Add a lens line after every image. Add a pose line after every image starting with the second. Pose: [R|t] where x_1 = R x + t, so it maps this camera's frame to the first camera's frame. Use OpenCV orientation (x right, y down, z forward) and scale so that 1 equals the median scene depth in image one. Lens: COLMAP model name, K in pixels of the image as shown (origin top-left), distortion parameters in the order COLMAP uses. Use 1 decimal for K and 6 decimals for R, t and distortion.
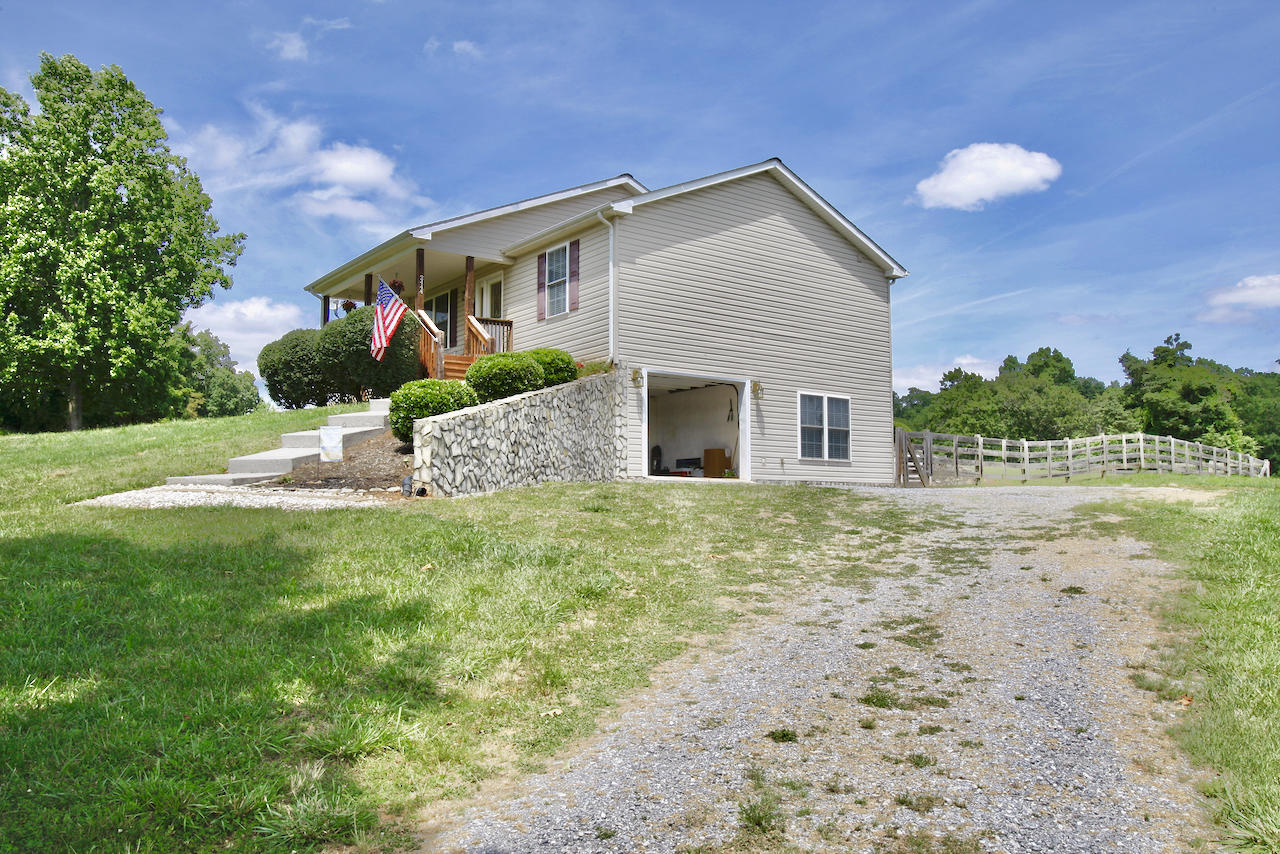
lens RADIAL K [[1026.9, 0, 631.6], [0, 1026.9, 423.0], [0, 0, 1]] dist [-0.048821, -0.000081]
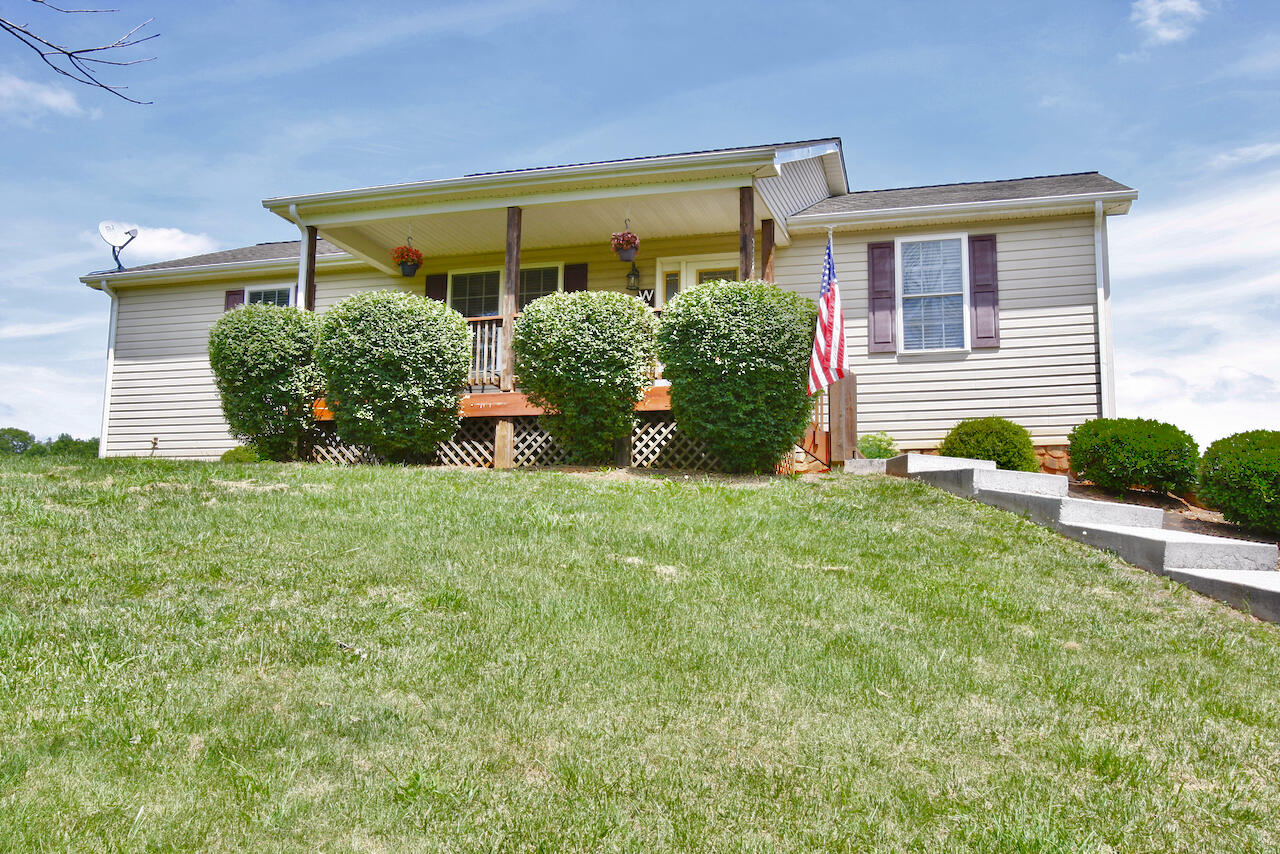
lens RADIAL K [[1160.9, 0, 639.3], [0, 1160.9, 425.7], [0, 0, 1]] dist [-0.054701, 0.016600]
pose [[0.804120, 0.101669, 0.585709, -0.557083], [-0.076032, 0.994764, -0.068289, -0.003452], [-0.589585, 0.010380, 0.807640, 0.523238]]
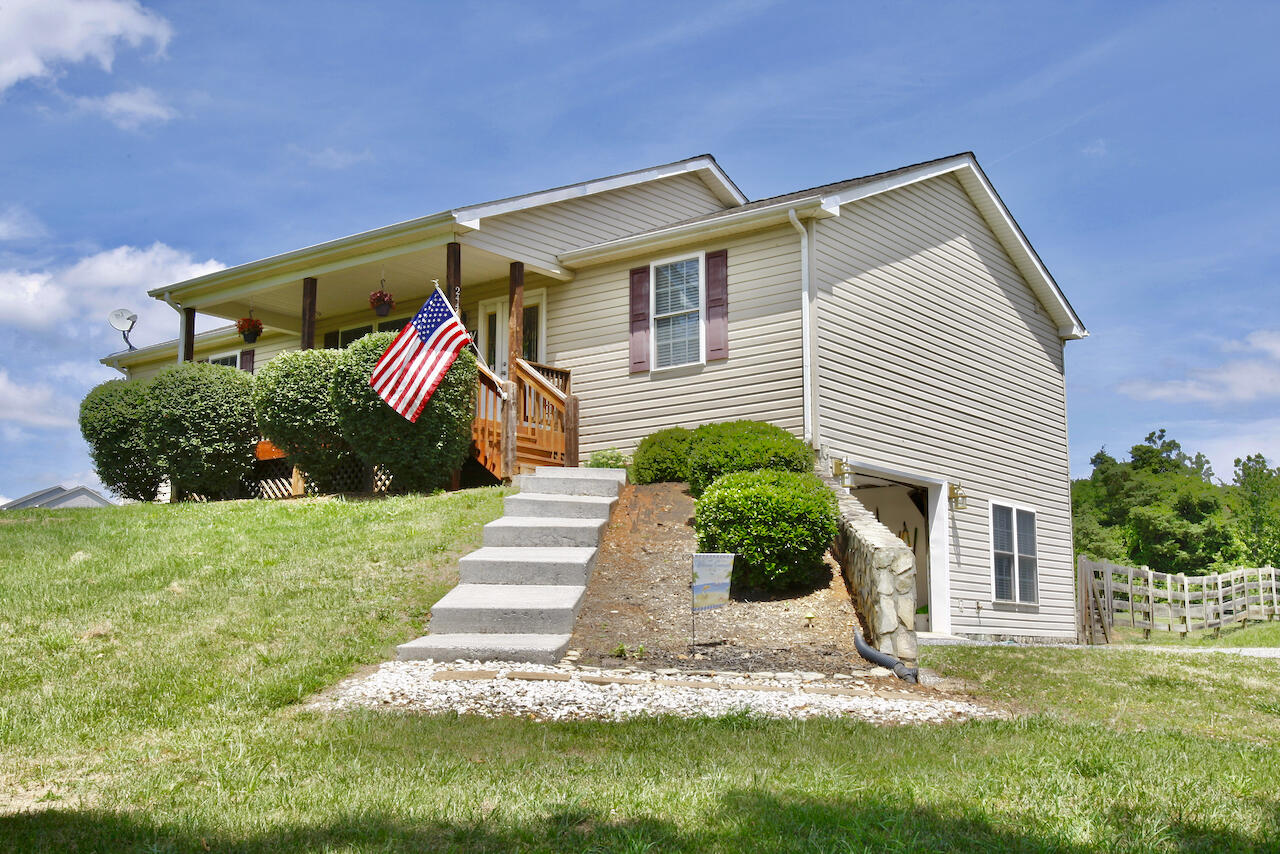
lens RADIAL K [[1448.9, 0, 642.2], [0, 1448.9, 423.8], [0, 0, 1]] dist [0.013033, 0.000000]
pose [[0.962316, 0.047447, 0.267762, -0.306798], [-0.028909, 0.996931, -0.072756, -0.004925], [-0.270392, 0.062274, 0.960734, 0.146576]]
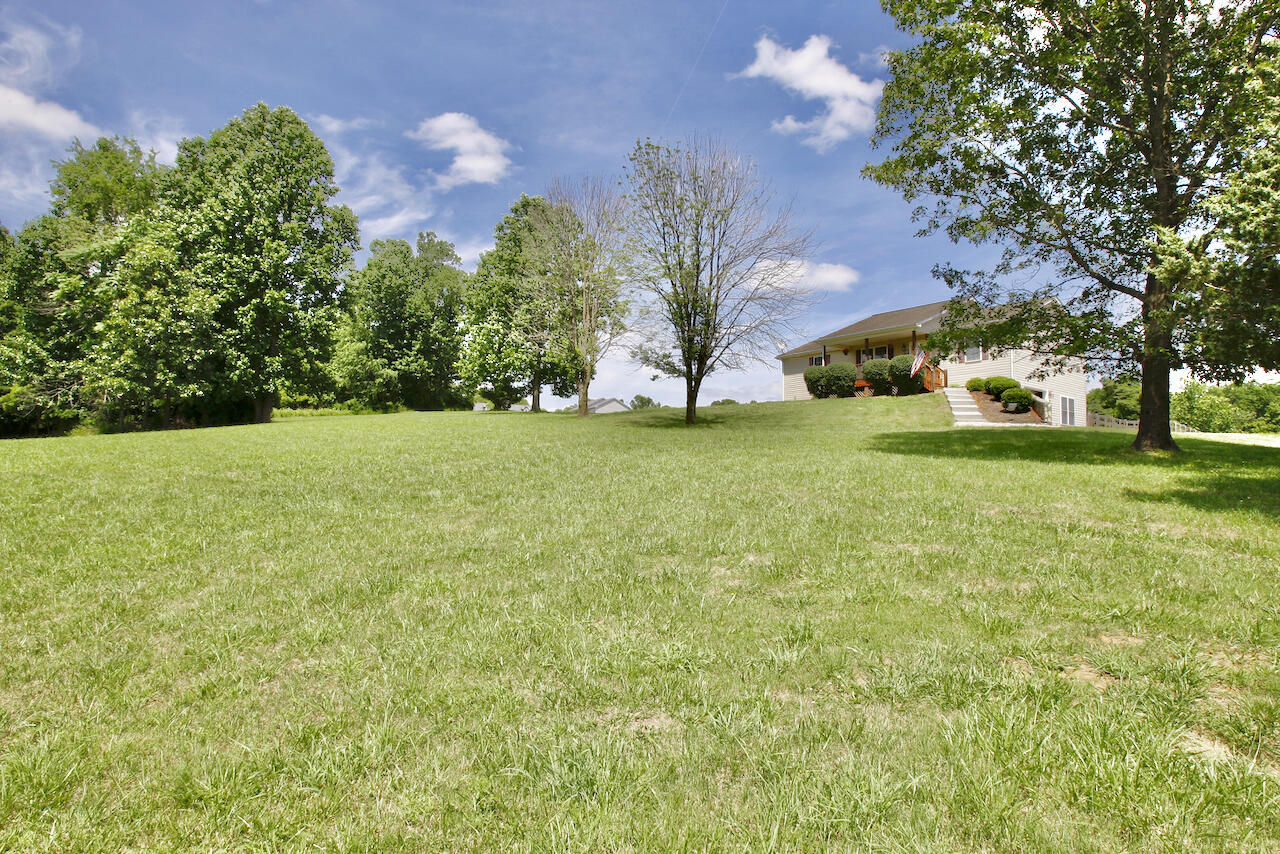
lens RADIAL K [[766.9, 0, 640.3], [0, 766.9, 424.8], [0, 0, 1]] dist [-0.042403, 0.013304]
pose [[0.999517, 0.022852, 0.021057, -0.823053], [-0.023154, 0.999631, 0.014222, 0.034061], [-0.020724, -0.014703, 0.999677, -0.706854]]
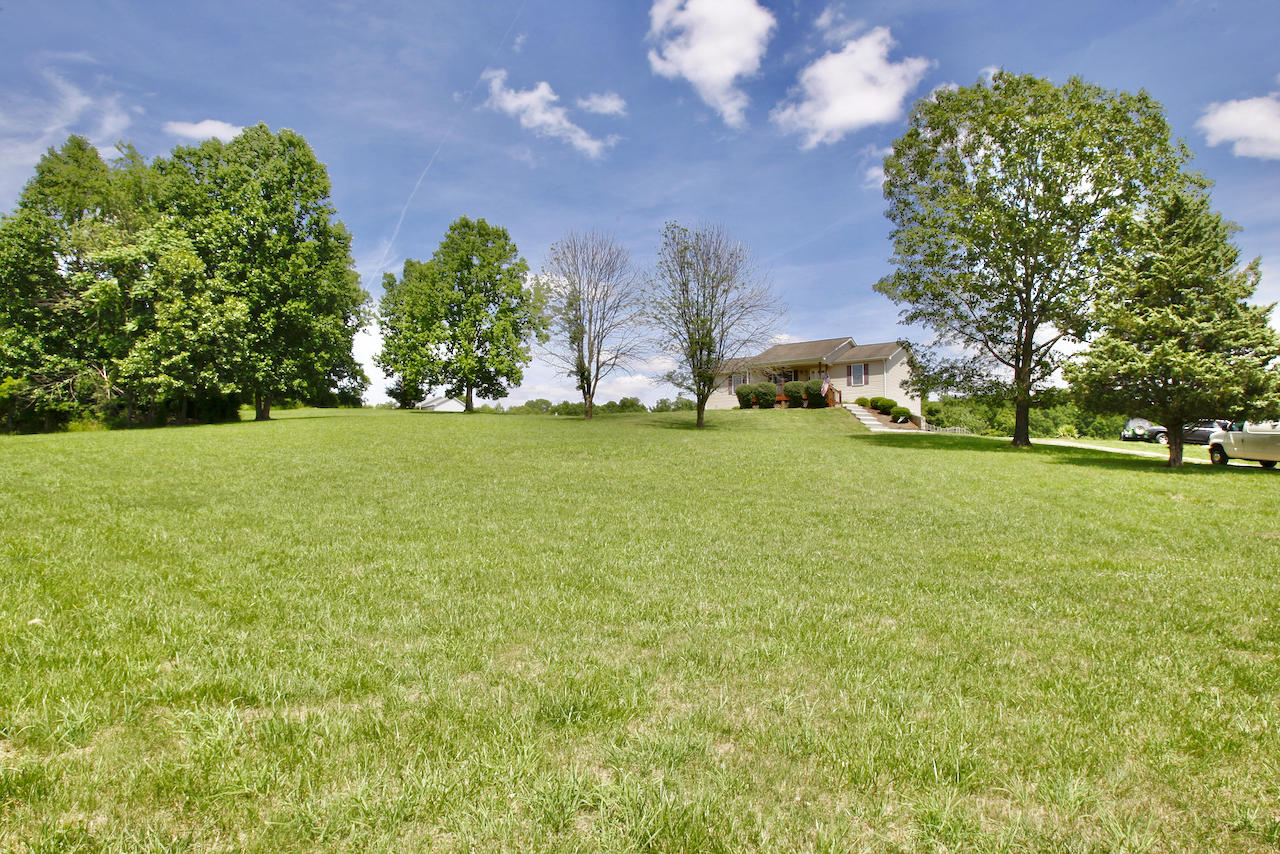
lens RADIAL K [[766.9, 0, 649.6], [0, 766.9, 430.5], [0, 0, 1]] dist [-0.042403, 0.013304]
pose [[0.951867, 0.036262, 0.304359, -1.398793], [-0.042416, 0.999007, 0.013631, 0.038081], [-0.303563, -0.025885, 0.952460, -1.132890]]
